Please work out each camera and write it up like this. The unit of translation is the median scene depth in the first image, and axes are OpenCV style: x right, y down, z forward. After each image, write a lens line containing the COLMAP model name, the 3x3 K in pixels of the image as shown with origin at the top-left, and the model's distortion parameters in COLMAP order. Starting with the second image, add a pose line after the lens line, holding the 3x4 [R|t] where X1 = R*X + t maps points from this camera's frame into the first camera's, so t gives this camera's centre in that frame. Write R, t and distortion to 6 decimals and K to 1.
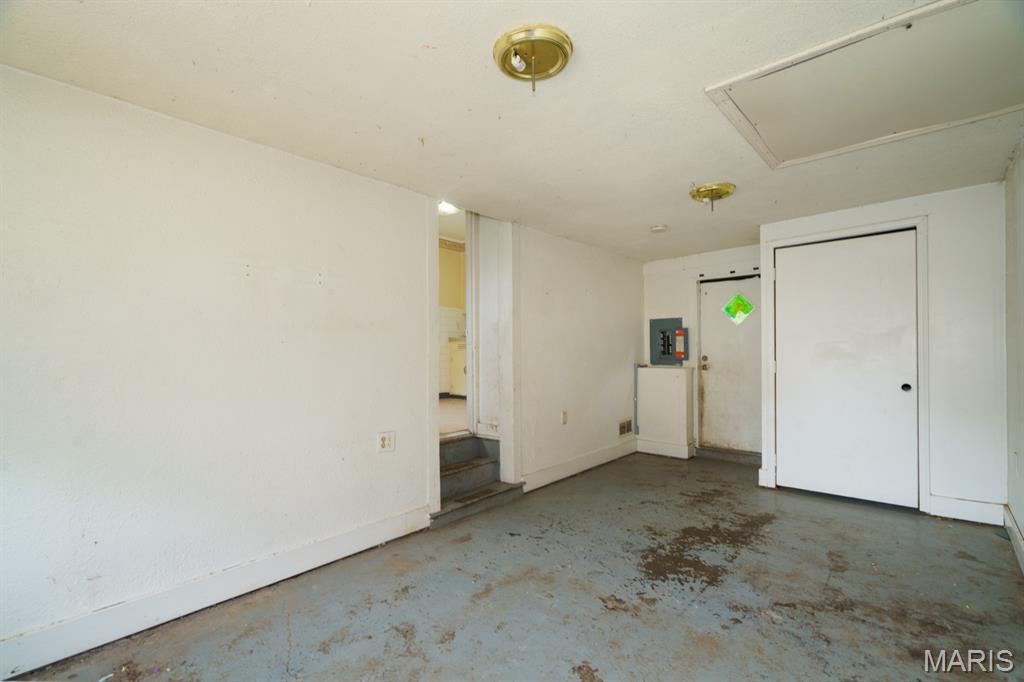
lens RADIAL K [[469.1, 0, 511.4], [0, 469.1, 346.5], [0, 0, 1]] dist [0.002159, -0.000705]
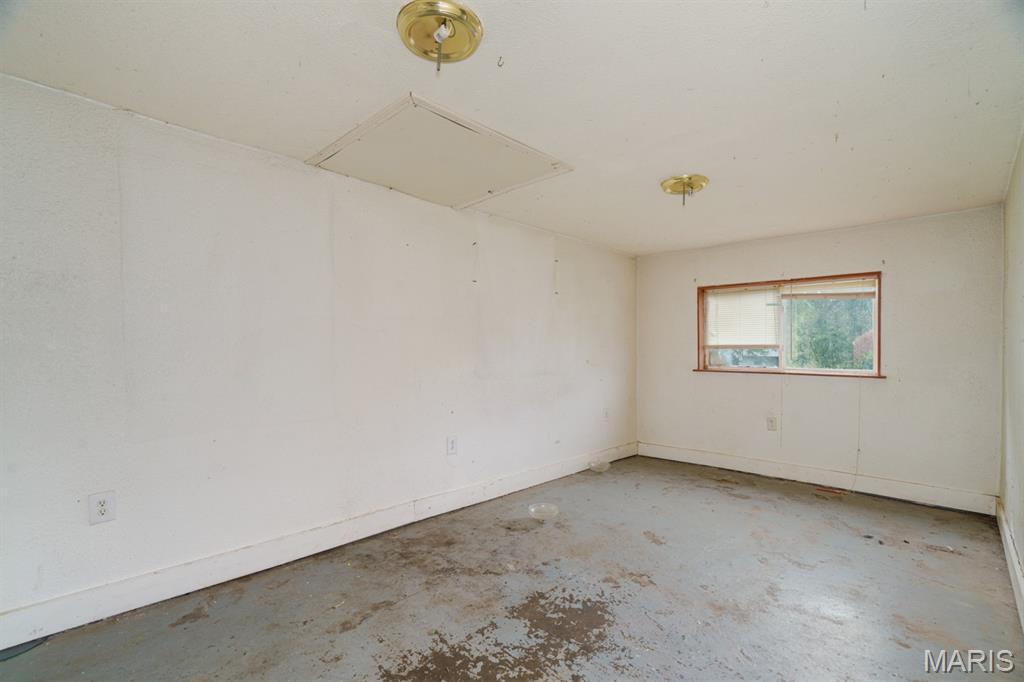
lens RADIAL K [[469.1, 0, 512.6], [0, 469.1, 347.4], [0, 0, 1]] dist [0.002159, -0.000705]
pose [[-0.999208, 0.005522, 0.039396, 0.440434], [0.004641, 0.999738, -0.022436, 0.017454], [-0.039509, -0.022235, -0.998972, 1.969359]]
